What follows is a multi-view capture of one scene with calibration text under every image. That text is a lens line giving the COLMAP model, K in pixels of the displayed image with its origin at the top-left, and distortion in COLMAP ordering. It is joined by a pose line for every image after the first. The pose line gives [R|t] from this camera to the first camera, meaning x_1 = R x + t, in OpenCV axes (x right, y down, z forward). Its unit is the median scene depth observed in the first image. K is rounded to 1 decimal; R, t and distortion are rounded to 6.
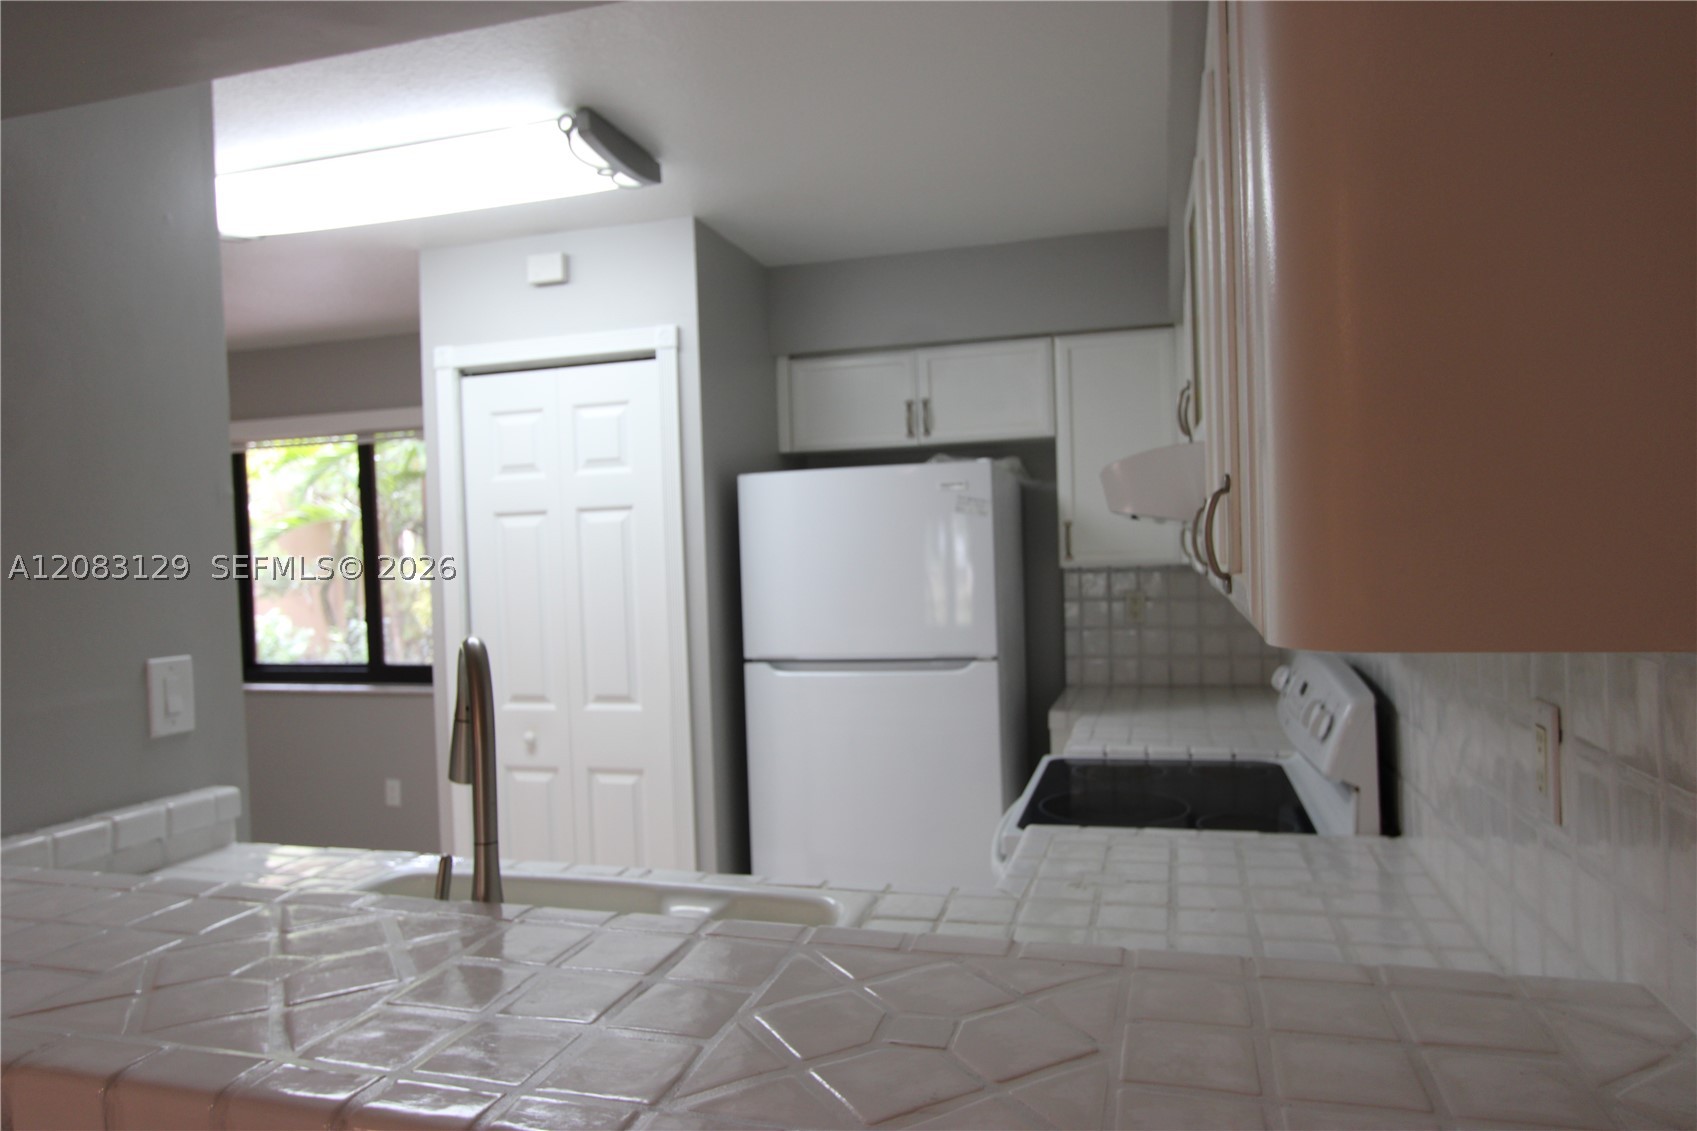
lens RADIAL K [[1095.2, 0, 848.2], [0, 1095.2, 573.6], [0, 0, 1]] dist [-0.028980, 0.001913]
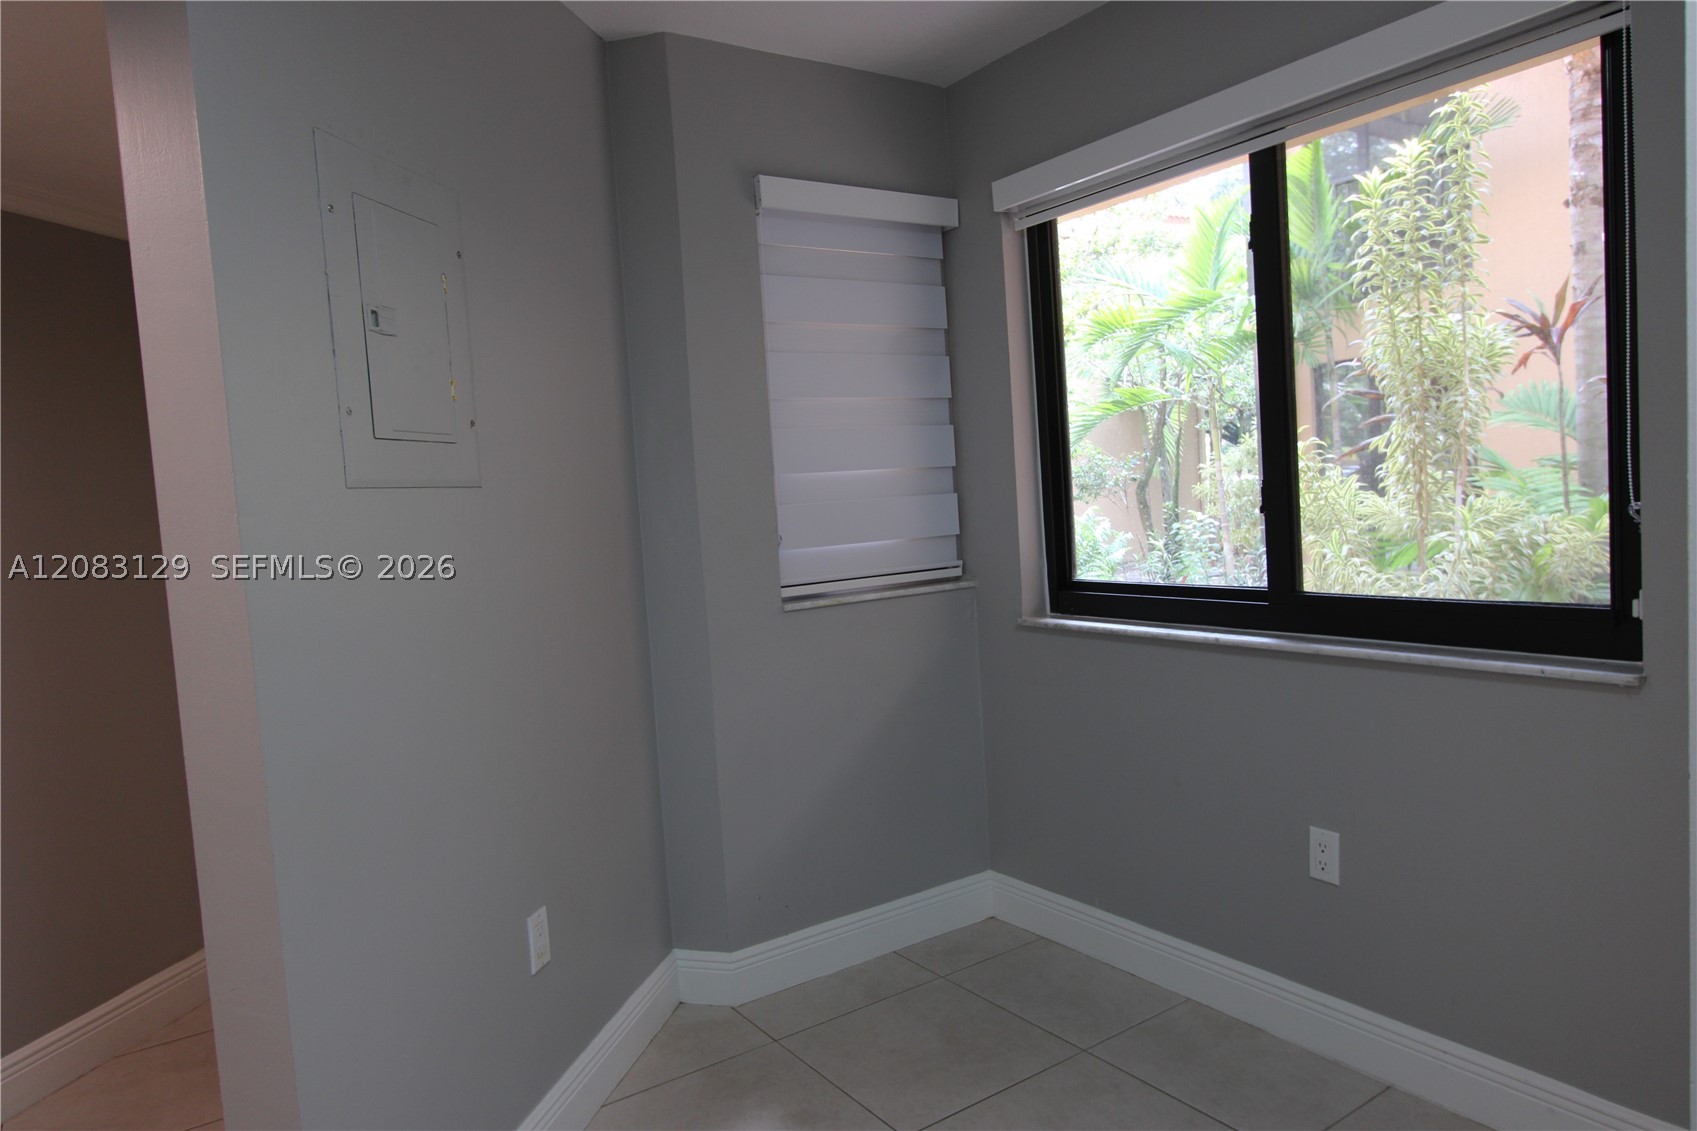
lens RADIAL K [[1095.2, 0, 848.2], [0, 1095.2, 573.6], [0, 0, 1]] dist [-0.028980, 0.001913]
pose [[0.766099, 0.031684, -0.641942, -0.156826], [0.022773, 0.996819, 0.076378, 0.018216], [0.642319, -0.073132, 0.762940, 0.285943]]
